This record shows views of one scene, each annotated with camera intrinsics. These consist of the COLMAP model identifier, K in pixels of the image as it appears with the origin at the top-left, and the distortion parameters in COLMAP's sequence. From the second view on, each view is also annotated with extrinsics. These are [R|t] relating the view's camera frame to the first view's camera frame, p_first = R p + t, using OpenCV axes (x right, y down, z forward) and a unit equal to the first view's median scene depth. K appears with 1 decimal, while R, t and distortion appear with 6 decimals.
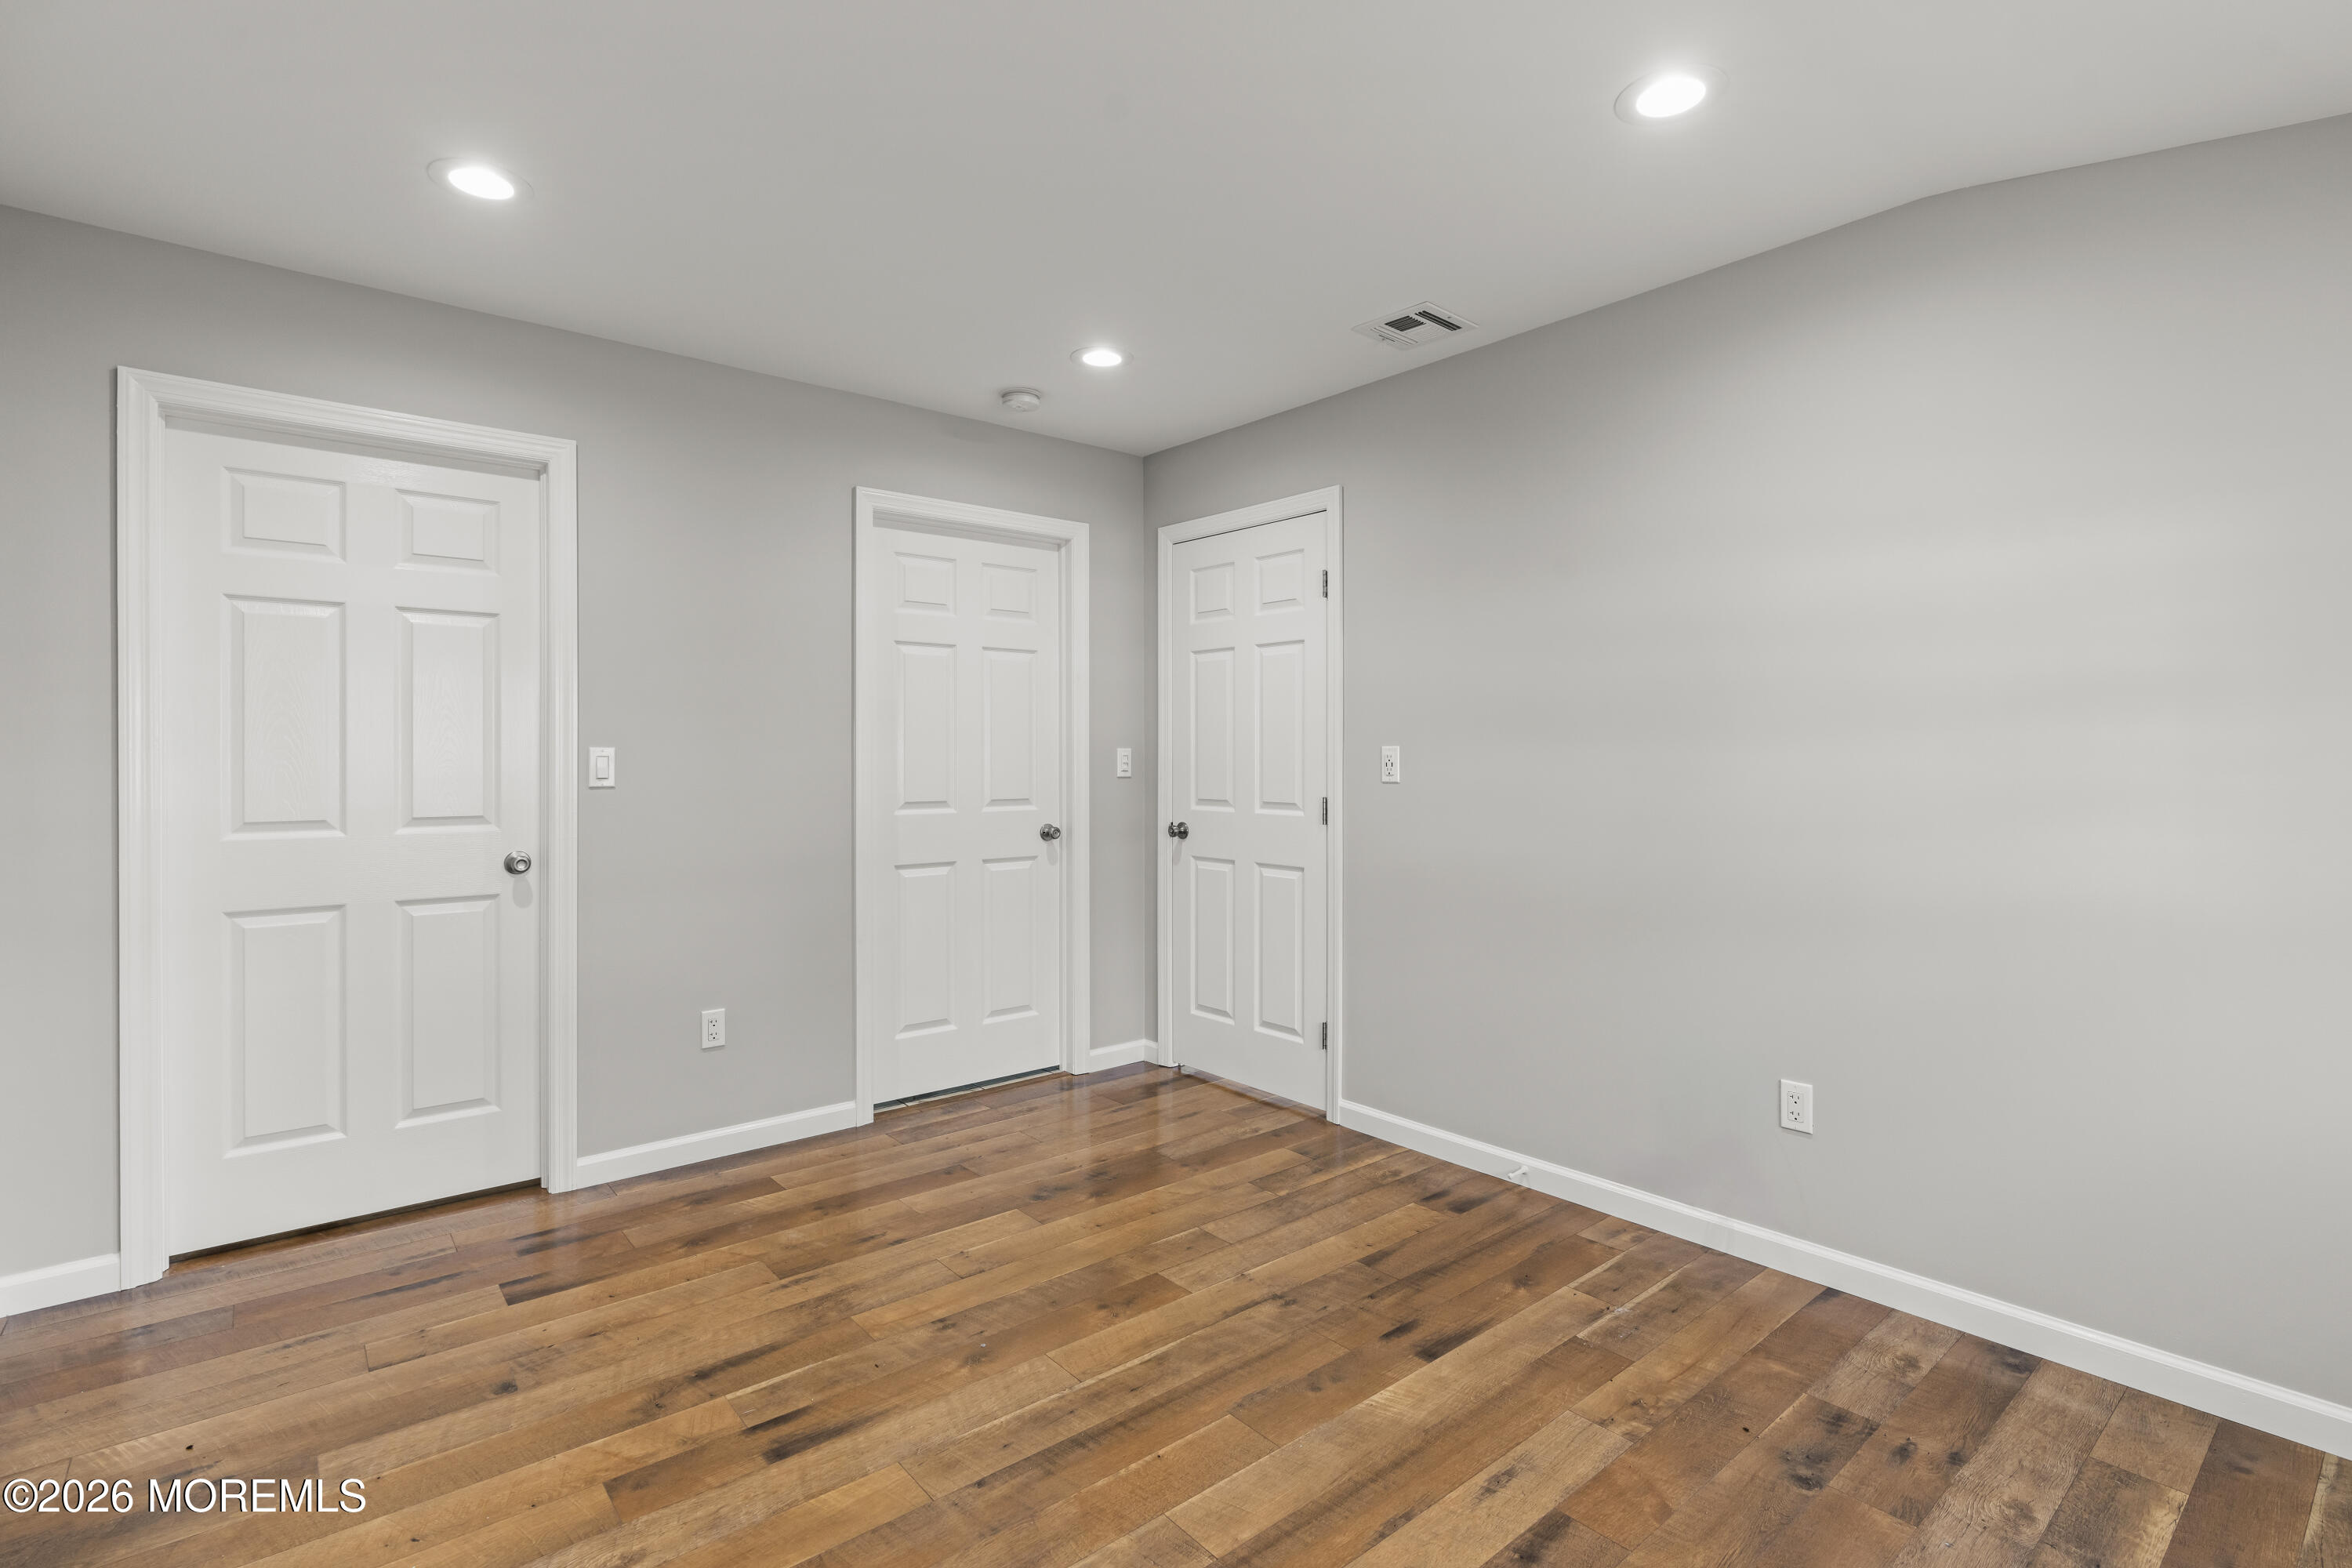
lens RADIAL K [[1098.9, 0, 1175.1], [0, 1098.9, 765.9], [0, 0, 1]] dist [-0.012296, 0.008287]
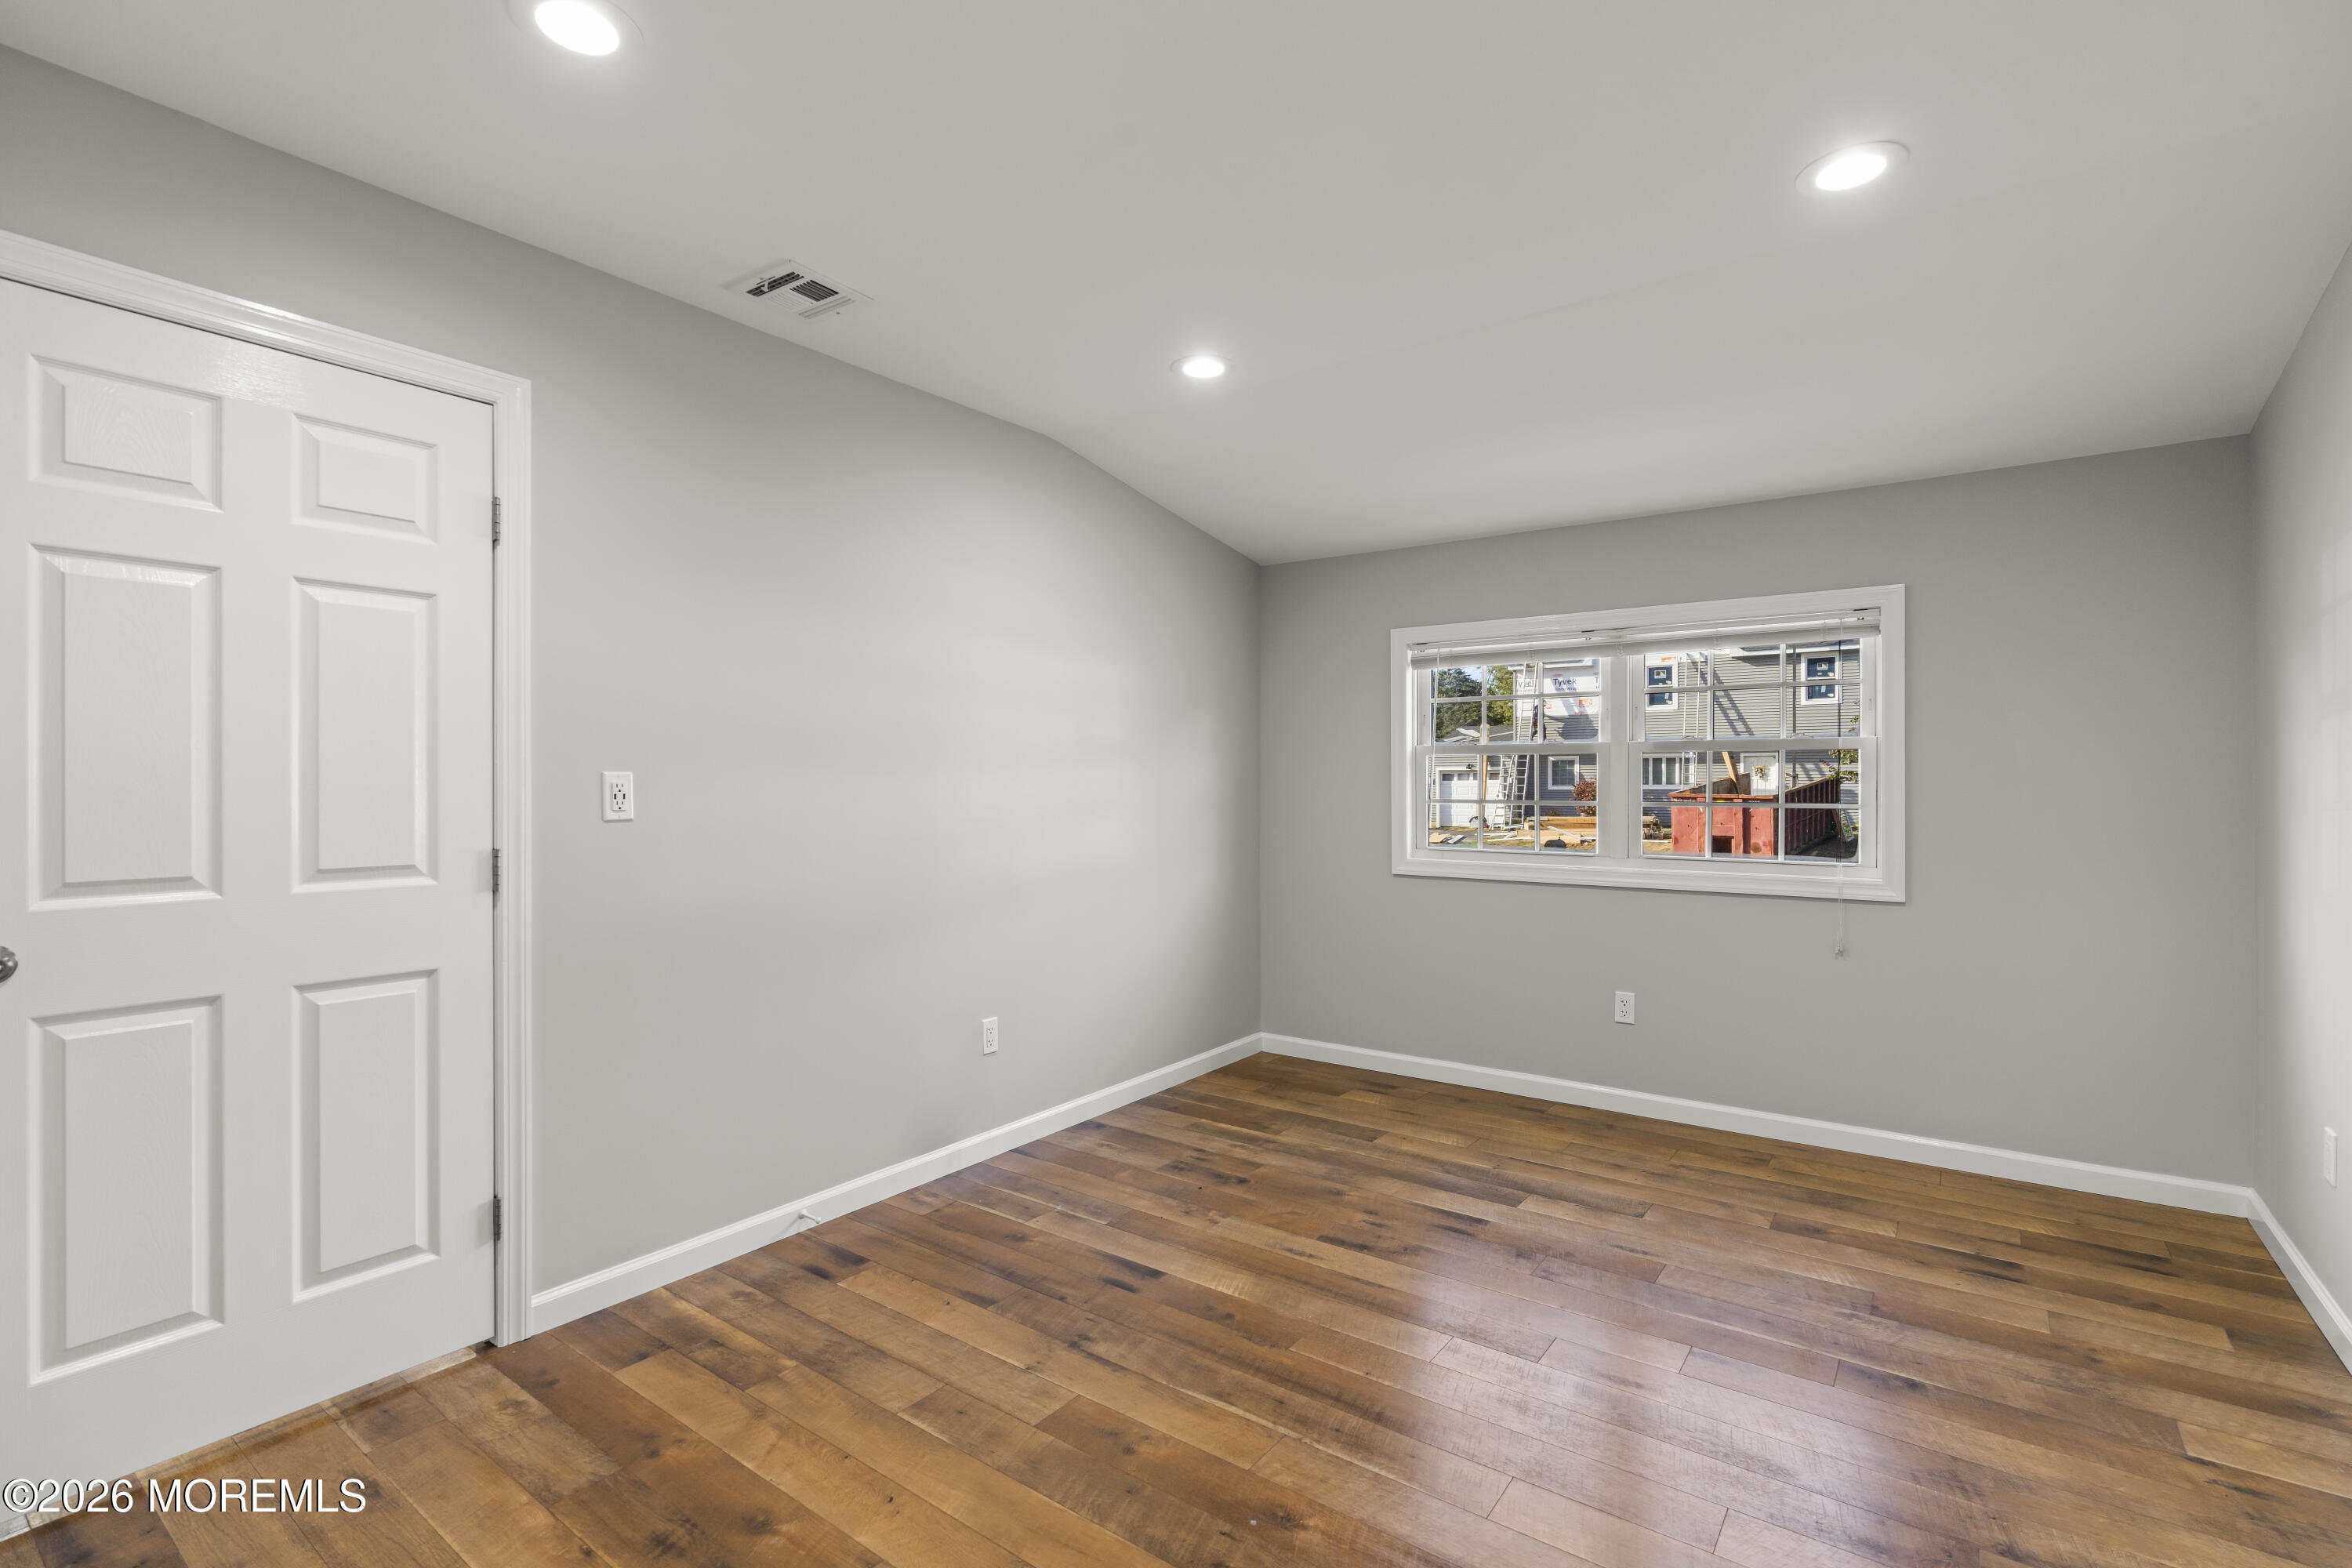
lens RADIAL K [[1072.3, 0, 1176.0], [0, 1072.3, 784.0], [0, 0, 1]] dist [-0.013046, 0.007324]
pose [[-0.233862, -0.001796, 0.972268, -0.892134], [0.007326, 0.999967, 0.003609, -0.012494], [-0.972242, 0.007966, -0.233841, 1.197313]]
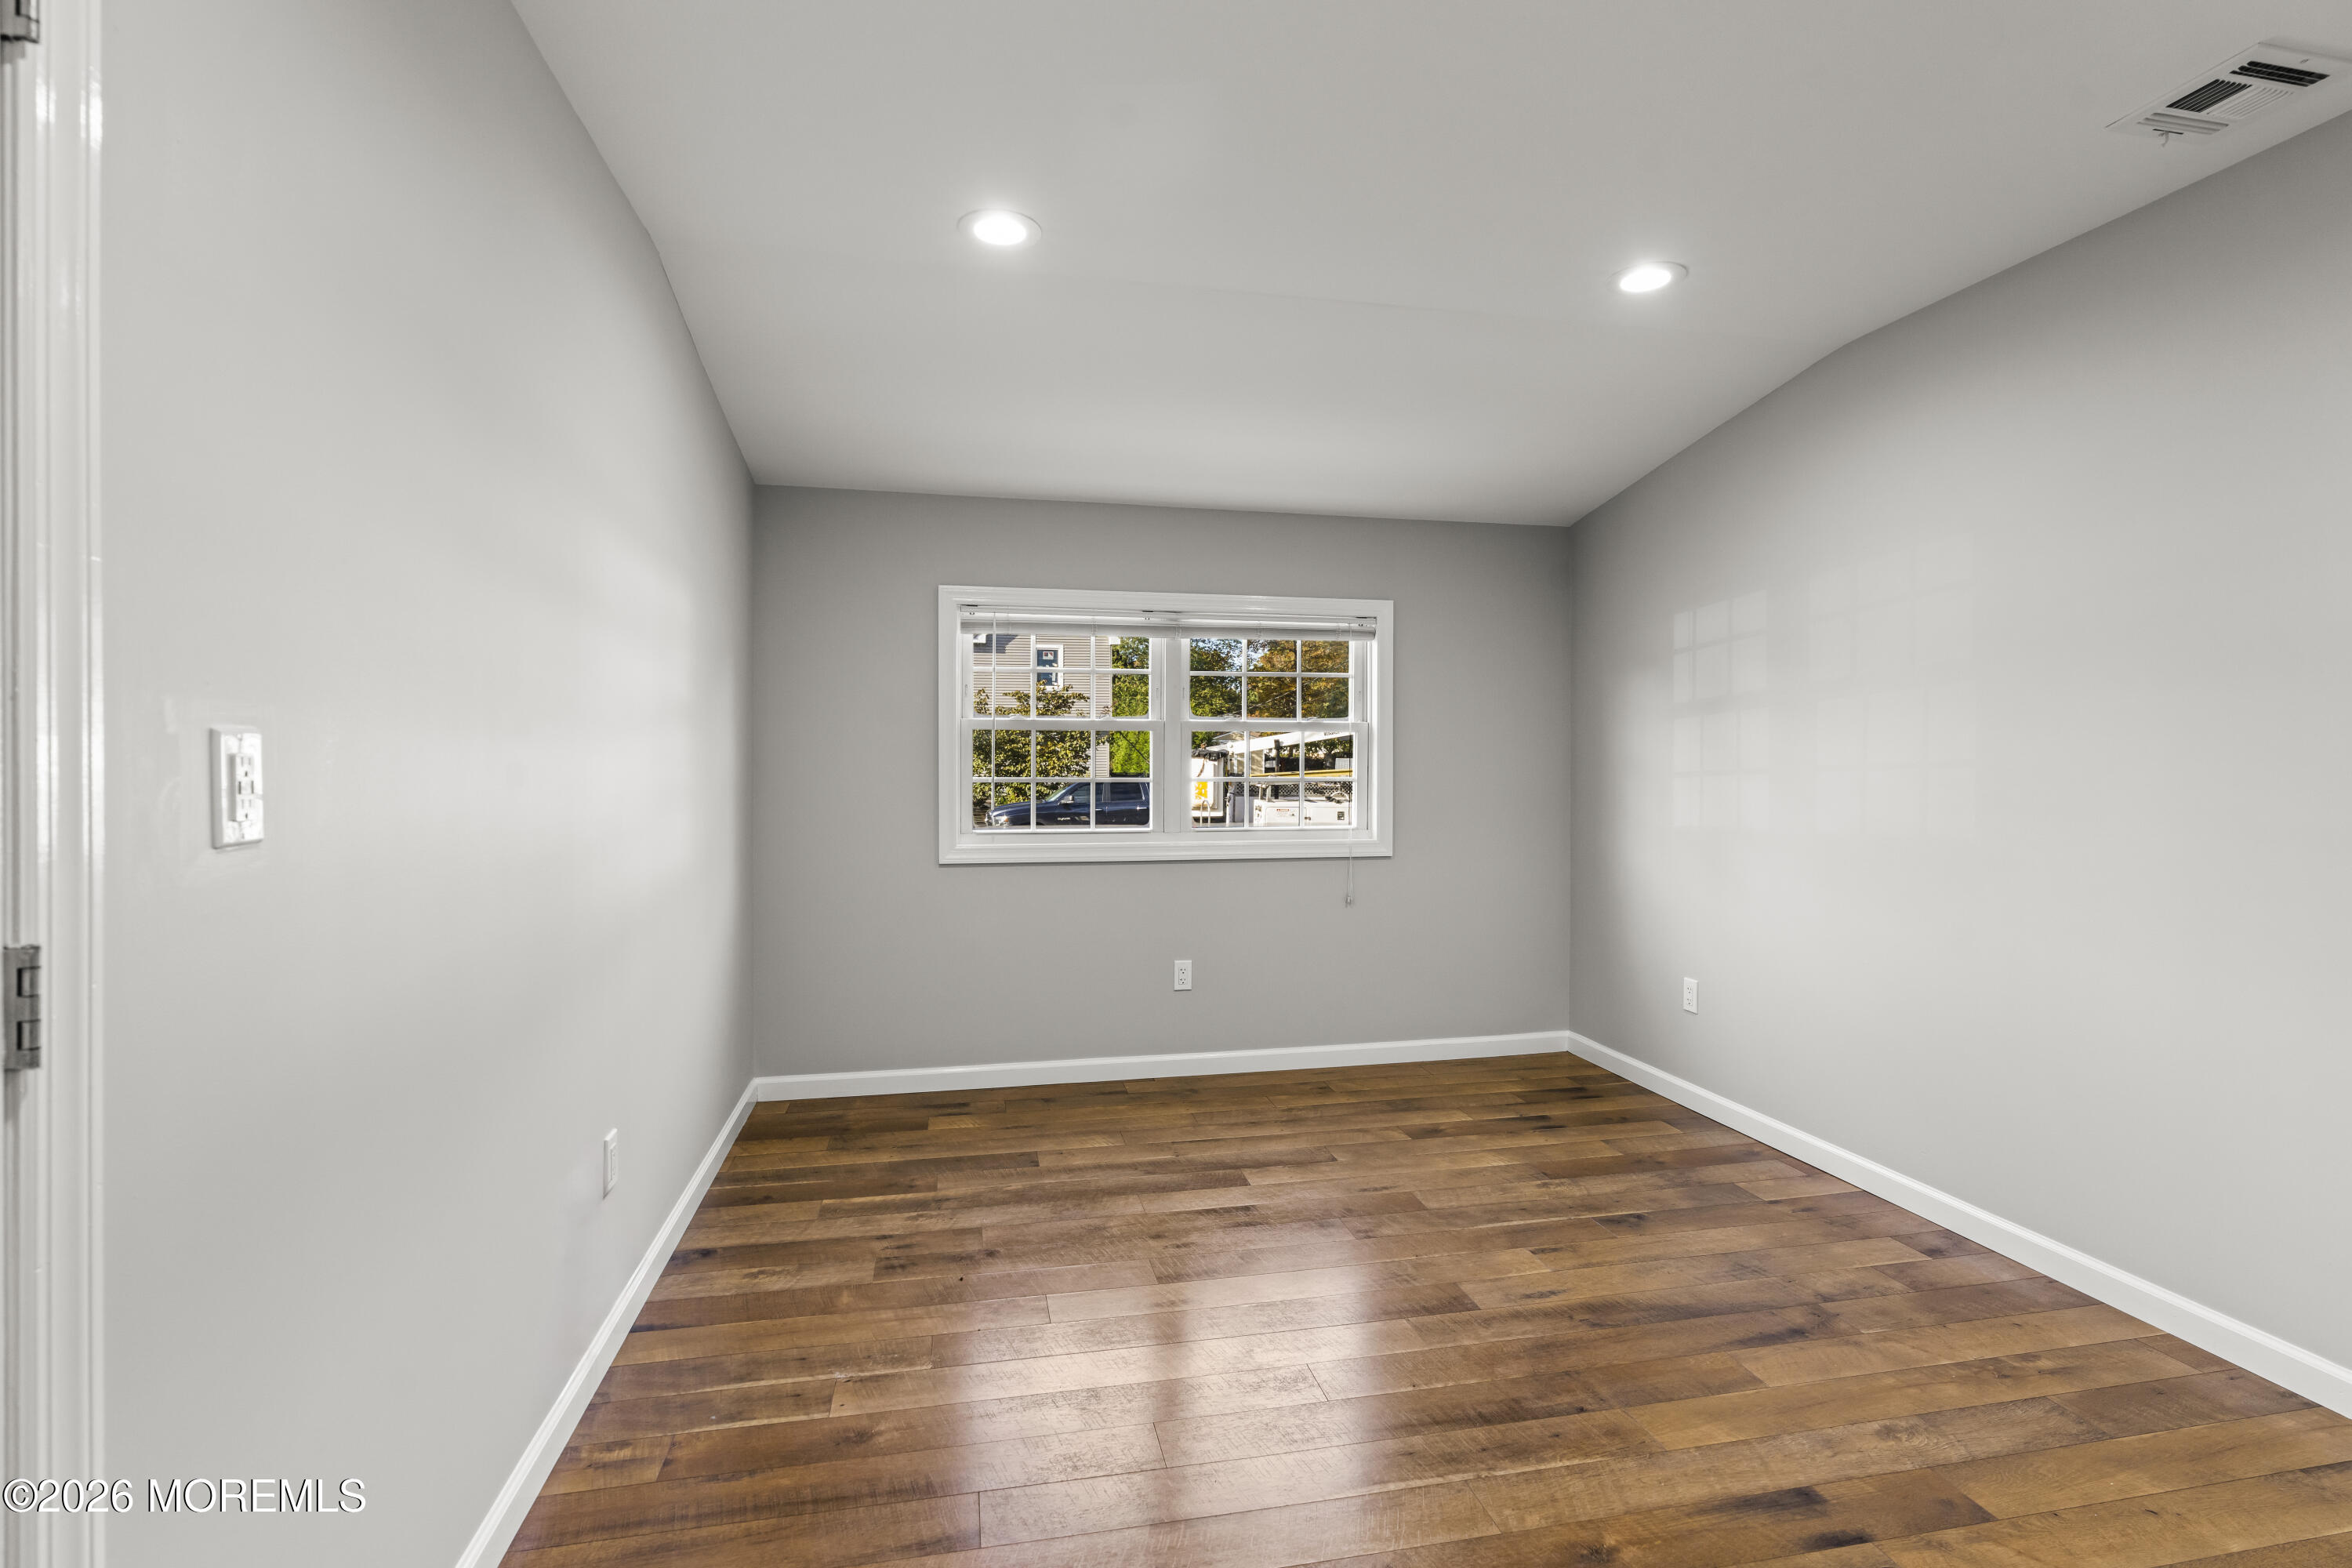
lens RADIAL K [[1098.9, 0, 1175.1], [0, 1098.9, 765.9], [0, 0, 1]] dist [-0.012296, 0.008287]
pose [[-0.878996, -0.001812, 0.476826, -0.271679], [0.003948, 0.999931, 0.011078, -0.013808], [-0.476813, 0.011620, -0.878928, 1.709594]]
